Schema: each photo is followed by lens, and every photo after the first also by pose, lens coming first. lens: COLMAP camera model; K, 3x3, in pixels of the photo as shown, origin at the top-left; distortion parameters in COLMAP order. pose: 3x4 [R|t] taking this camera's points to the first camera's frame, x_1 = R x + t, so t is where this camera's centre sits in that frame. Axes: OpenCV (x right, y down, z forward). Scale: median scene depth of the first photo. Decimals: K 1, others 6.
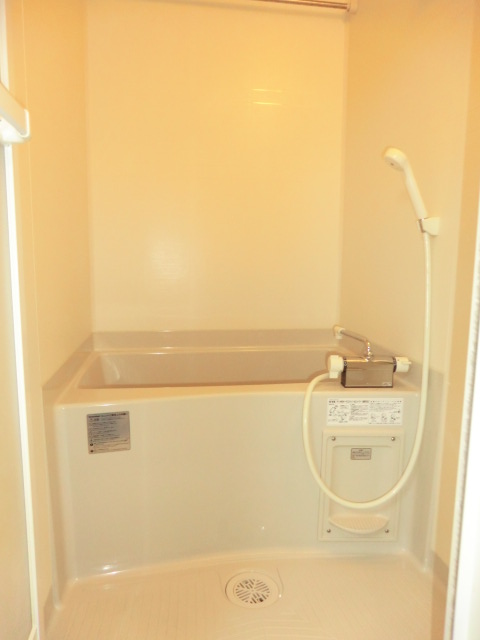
lens RADIAL K [[461.2, 0, 240.0], [0, 461.2, 320.0], [0, 0, 1]] dist [-0.112482, 0.117267]
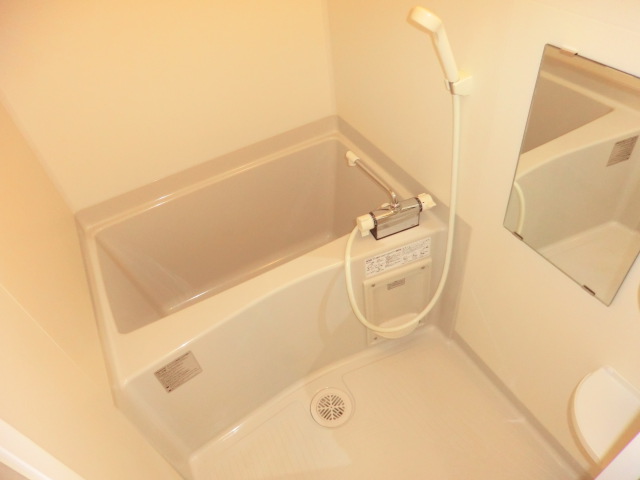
lens RADIAL K [[461.2, 0, 320.0], [0, 461.2, 240.0], [0, 0, 1]] dist [-0.112482, 0.117267]
pose [[0.938849, -0.308725, 0.152484, -0.048120], [0.160229, 0.783683, 0.600140, -0.504237], [-0.304777, -0.539008, 0.785226, 0.236221]]
